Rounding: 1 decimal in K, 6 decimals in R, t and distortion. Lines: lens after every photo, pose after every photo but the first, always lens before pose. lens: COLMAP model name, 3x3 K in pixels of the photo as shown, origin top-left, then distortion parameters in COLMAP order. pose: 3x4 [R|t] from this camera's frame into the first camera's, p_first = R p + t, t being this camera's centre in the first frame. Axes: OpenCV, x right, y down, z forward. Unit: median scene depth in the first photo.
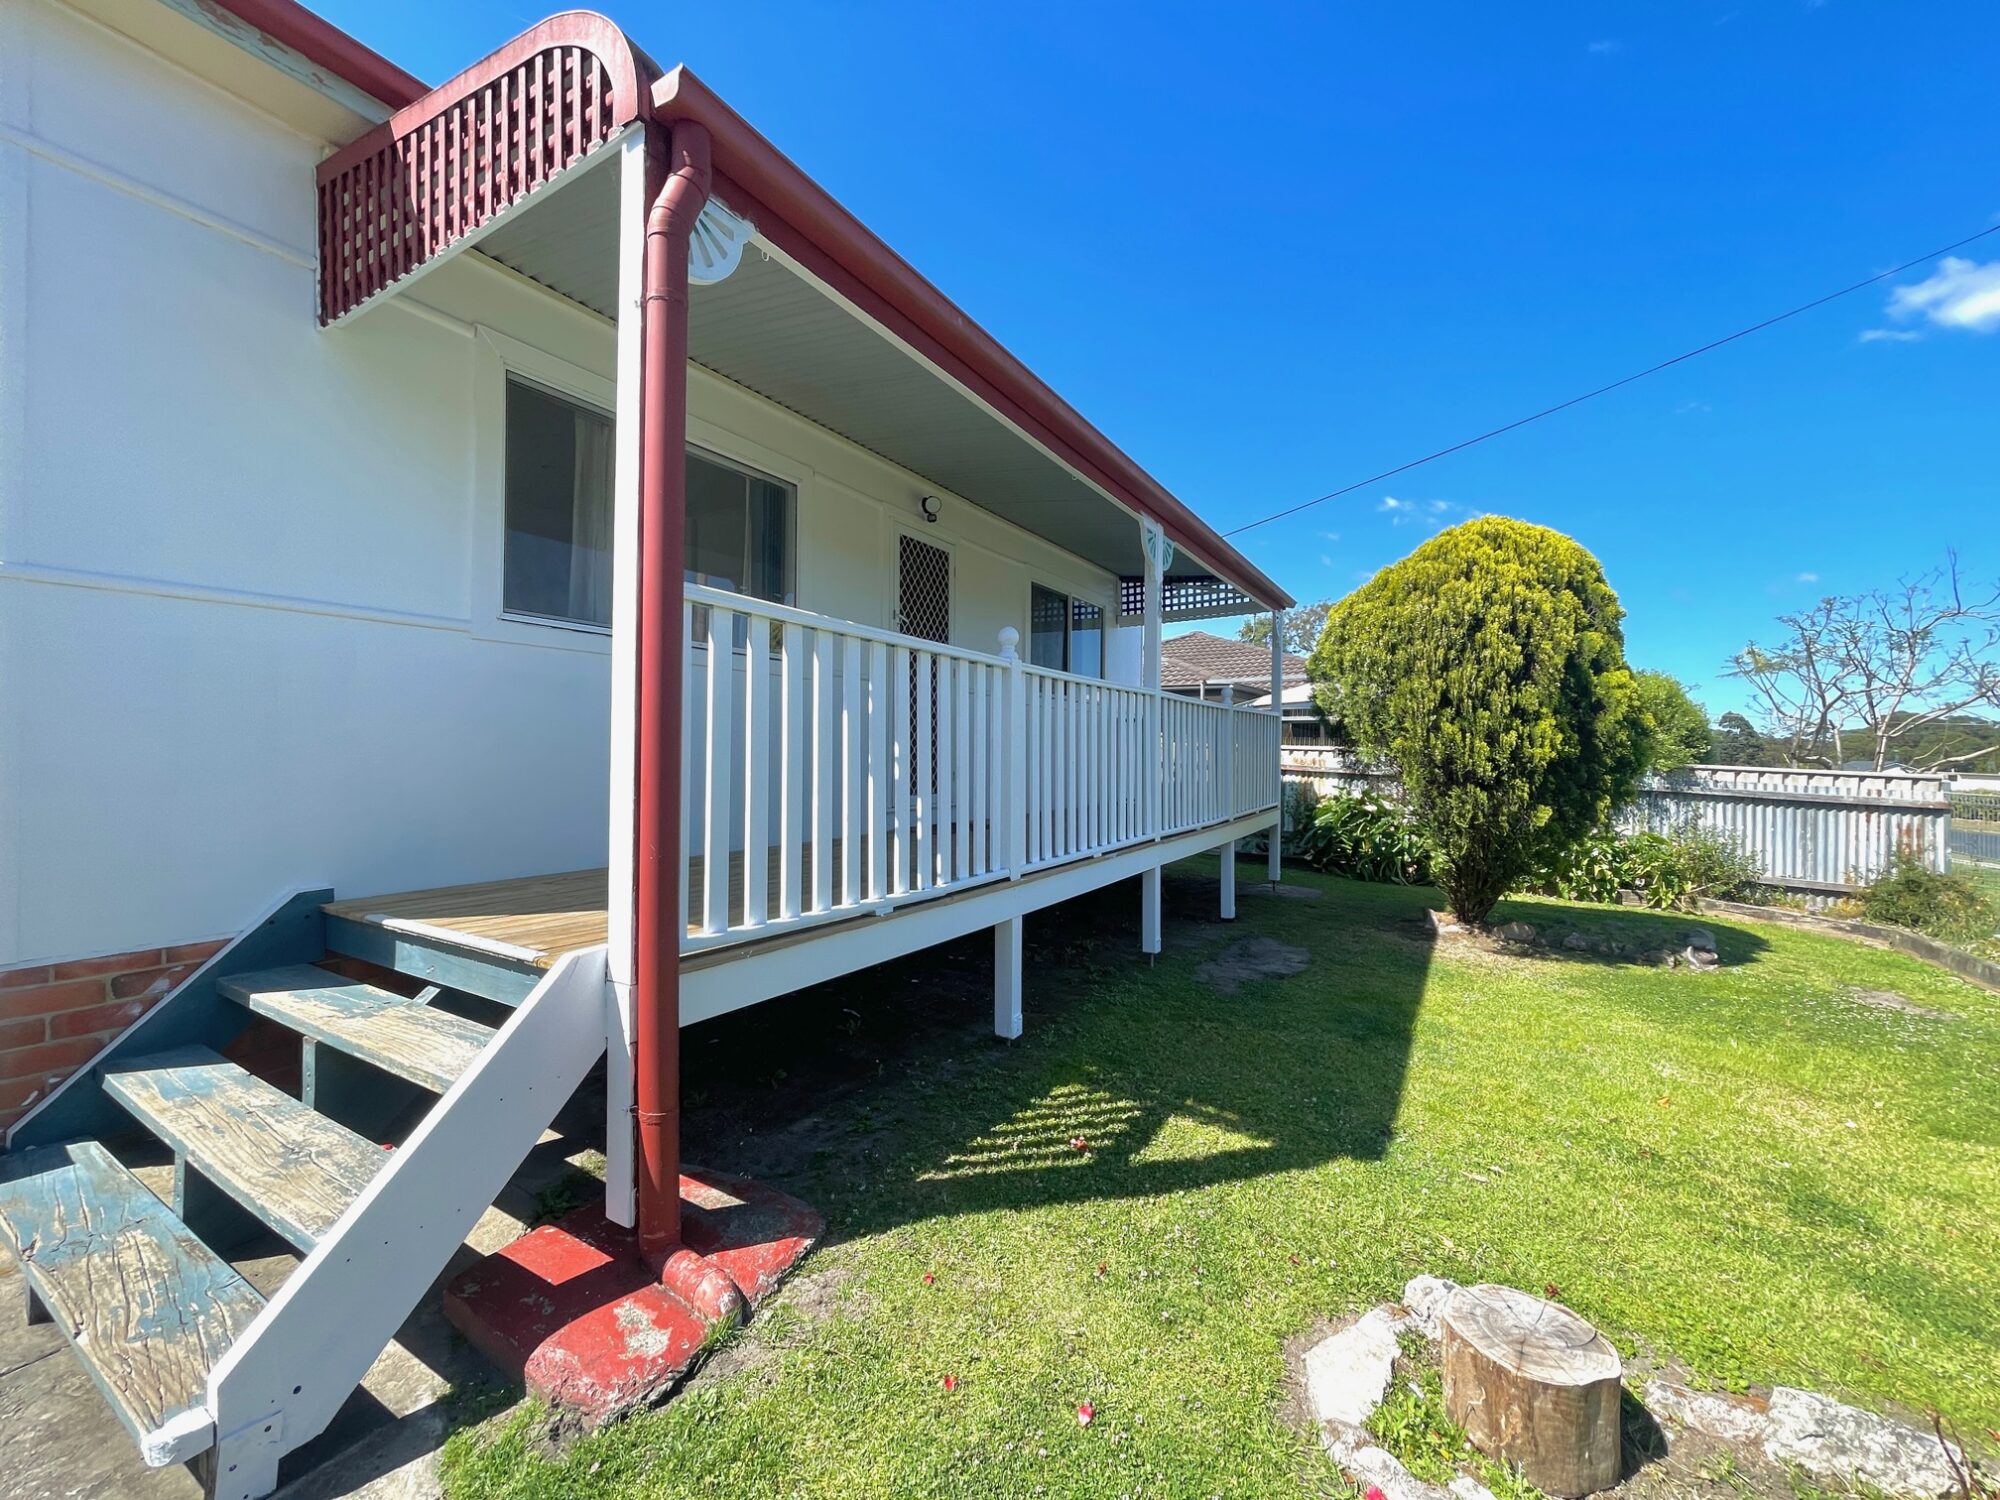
lens RADIAL K [[809.4, 0, 986.8], [0, 809.4, 750.5], [0, 0, 1]] dist [-0.003570, 0.000703]
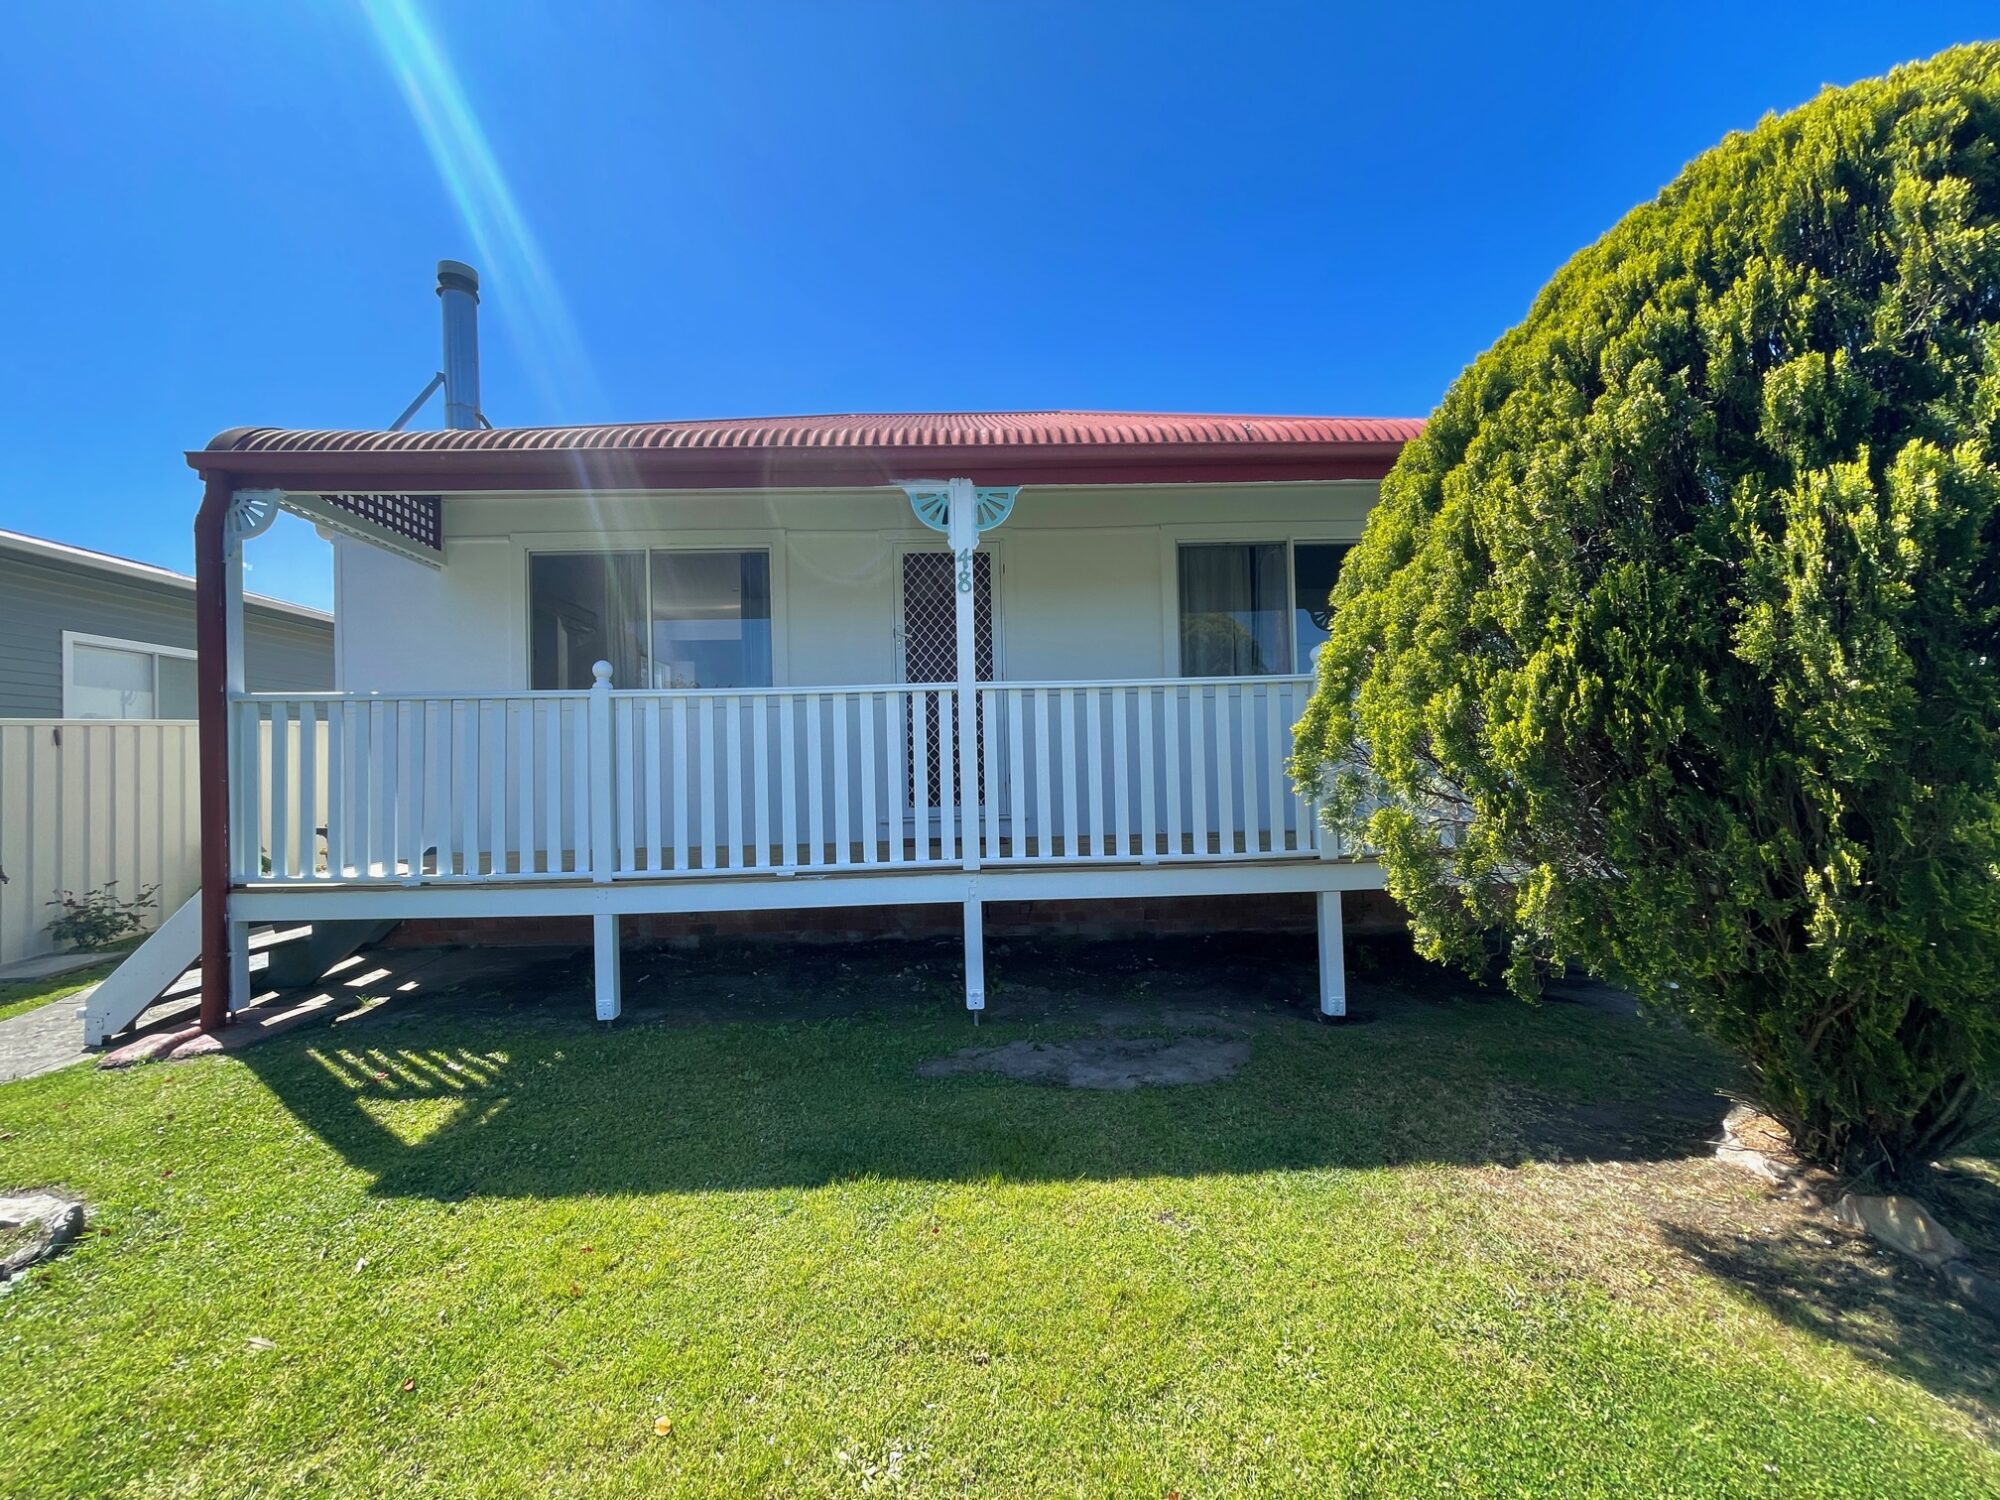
lens RADIAL K [[809.4, 0, 978.2], [0, 809.4, 751.4], [0, 0, 1]] dist [-0.003570, 0.000703]
pose [[0.543850, -0.036258, -0.838399, 0.907702], [0.031741, 0.999240, -0.022624, 0.013080], [0.838582, -0.014307, 0.544588, 0.579046]]
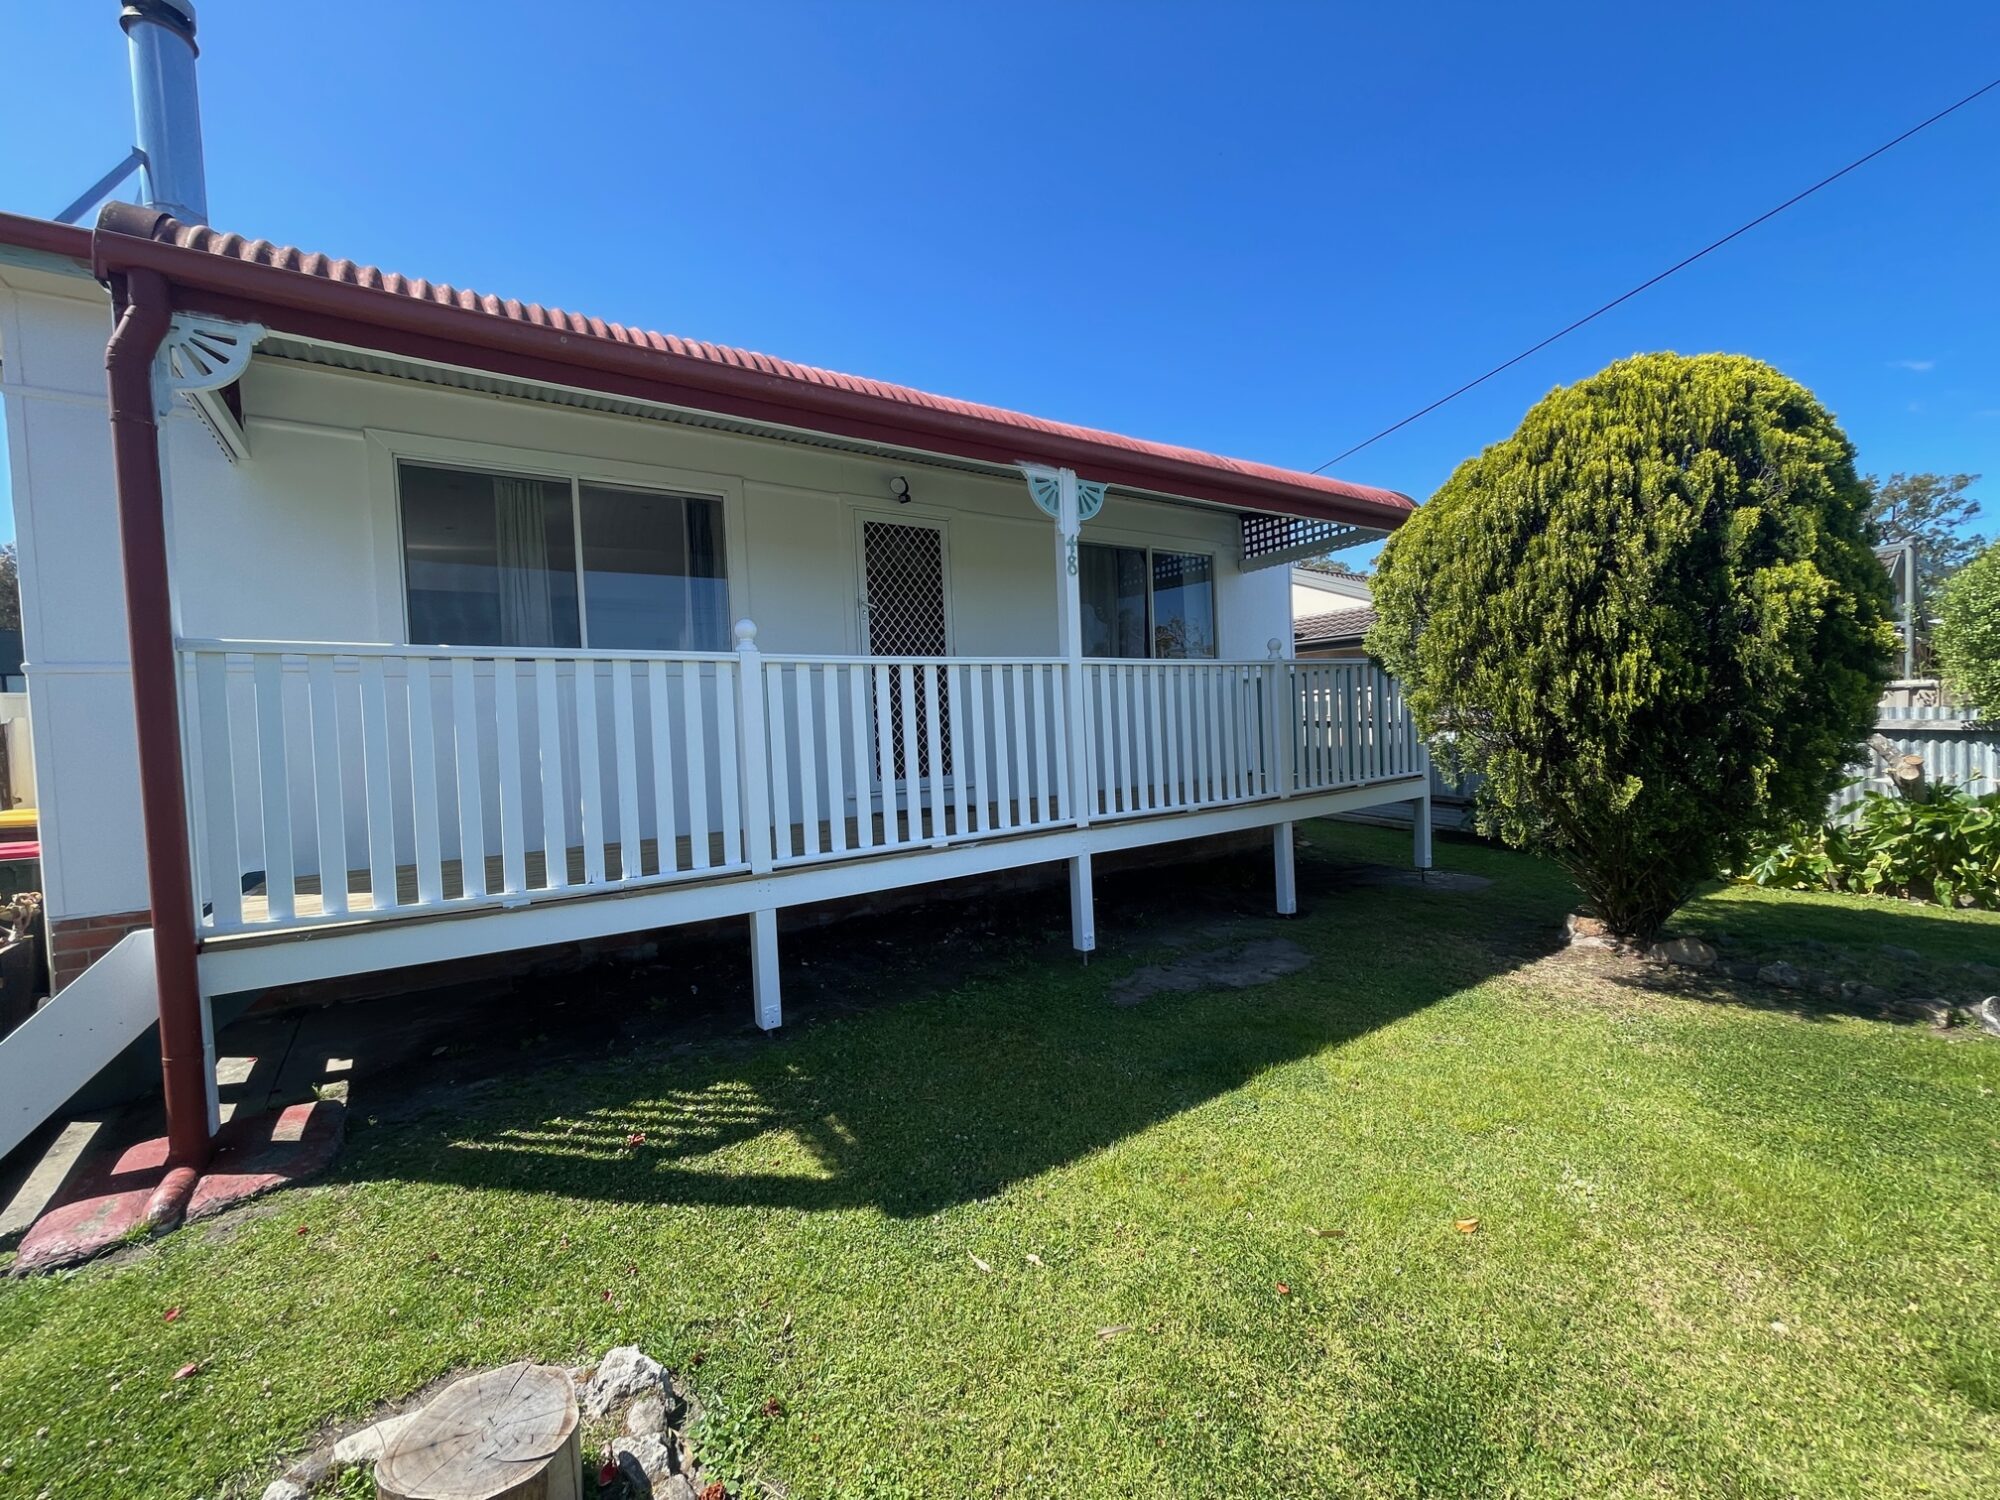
lens RADIAL K [[809.4, 0, 982.8], [0, 809.4, 751.6], [0, 0, 1]] dist [-0.003570, 0.000703]
pose [[0.905268, -0.036945, -0.423232, 0.500686], [0.054391, 0.998092, 0.029213, -0.002902], [0.421346, -0.049465, 0.905550, 0.151831]]
